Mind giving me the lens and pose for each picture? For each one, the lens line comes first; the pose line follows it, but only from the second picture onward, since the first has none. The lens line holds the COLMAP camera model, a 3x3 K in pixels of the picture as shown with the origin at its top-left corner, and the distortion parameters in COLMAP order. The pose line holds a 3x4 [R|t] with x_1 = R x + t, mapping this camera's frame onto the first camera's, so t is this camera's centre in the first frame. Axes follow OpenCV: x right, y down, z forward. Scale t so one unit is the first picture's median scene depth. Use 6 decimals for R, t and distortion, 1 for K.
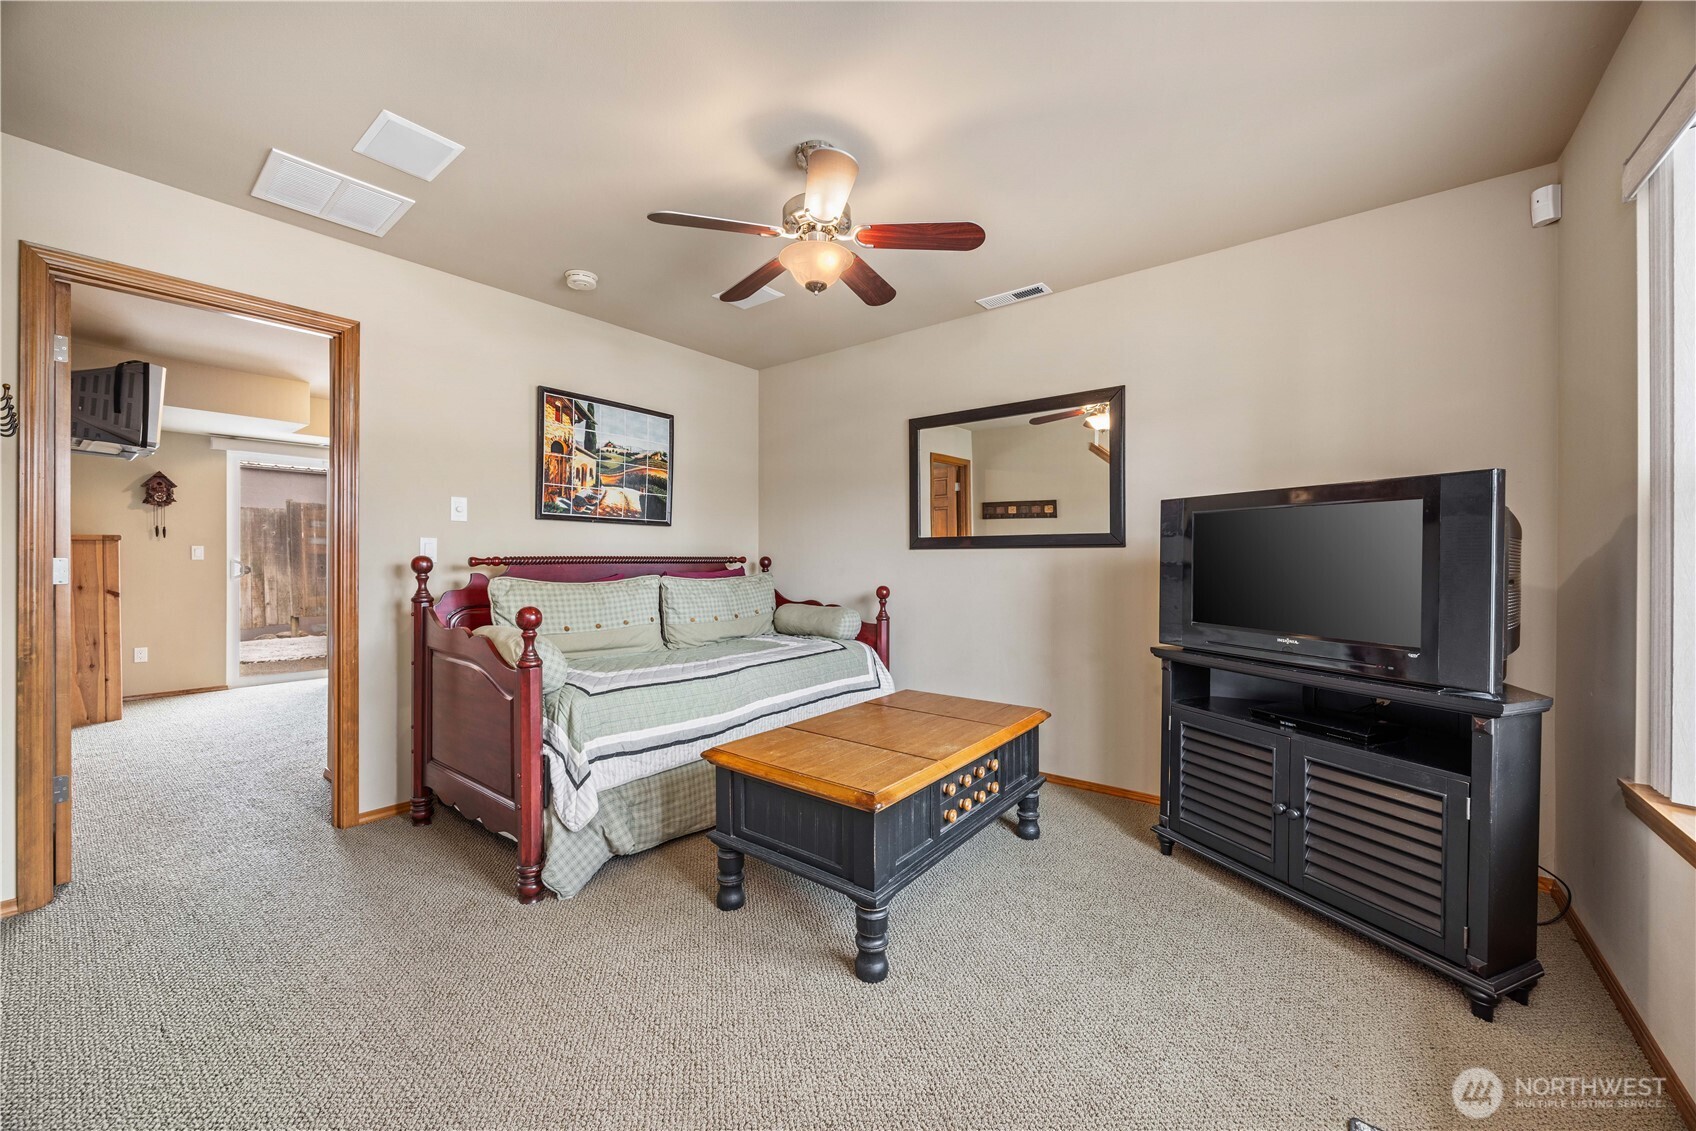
lens RADIAL K [[651.3, 0, 853.6], [0, 651.3, 560.4], [0, 0, 1]] dist [-0.002529, -0.000297]
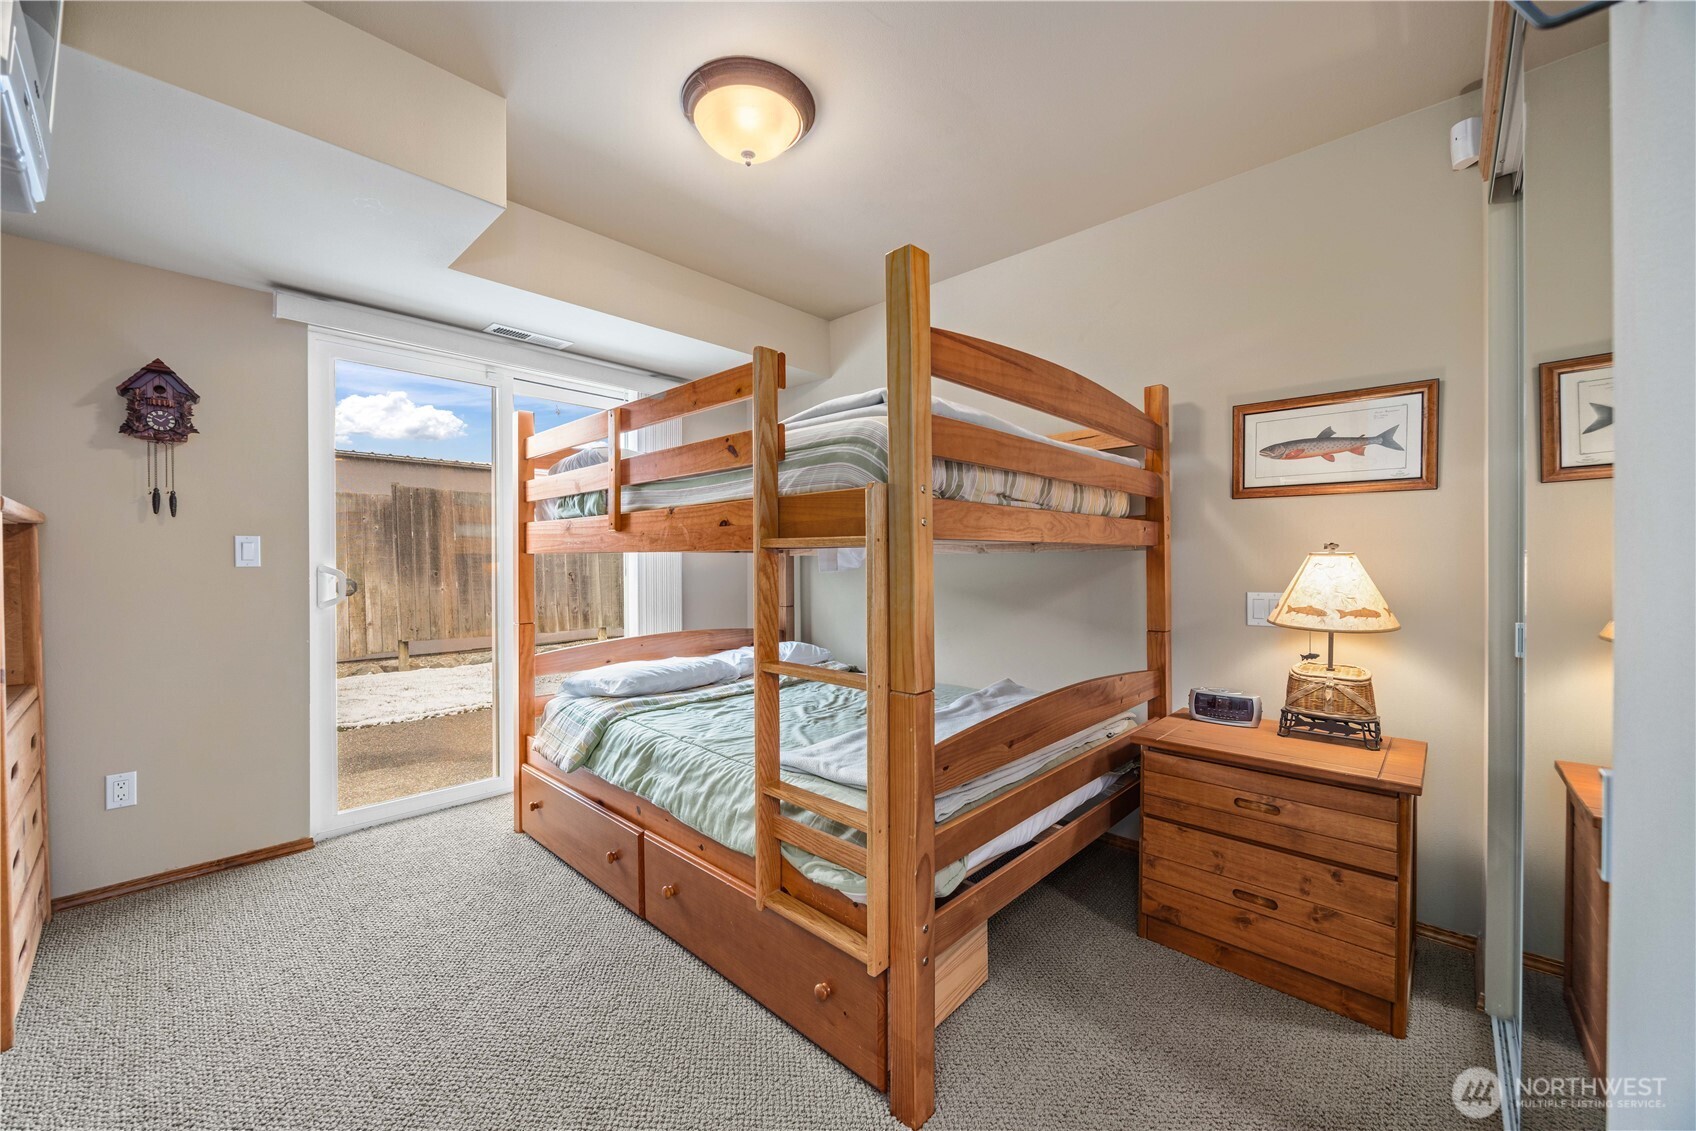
lens RADIAL K [[651.3, 0, 850.4], [0, 651.3, 567.2], [0, 0, 1]] dist [-0.002529, -0.000297]
pose [[0.996397, 0.000836, -0.084812, -0.527556], [-0.000300, 0.999980, 0.006328, -0.003856], [0.084816, -0.006279, 0.996377, 0.556430]]
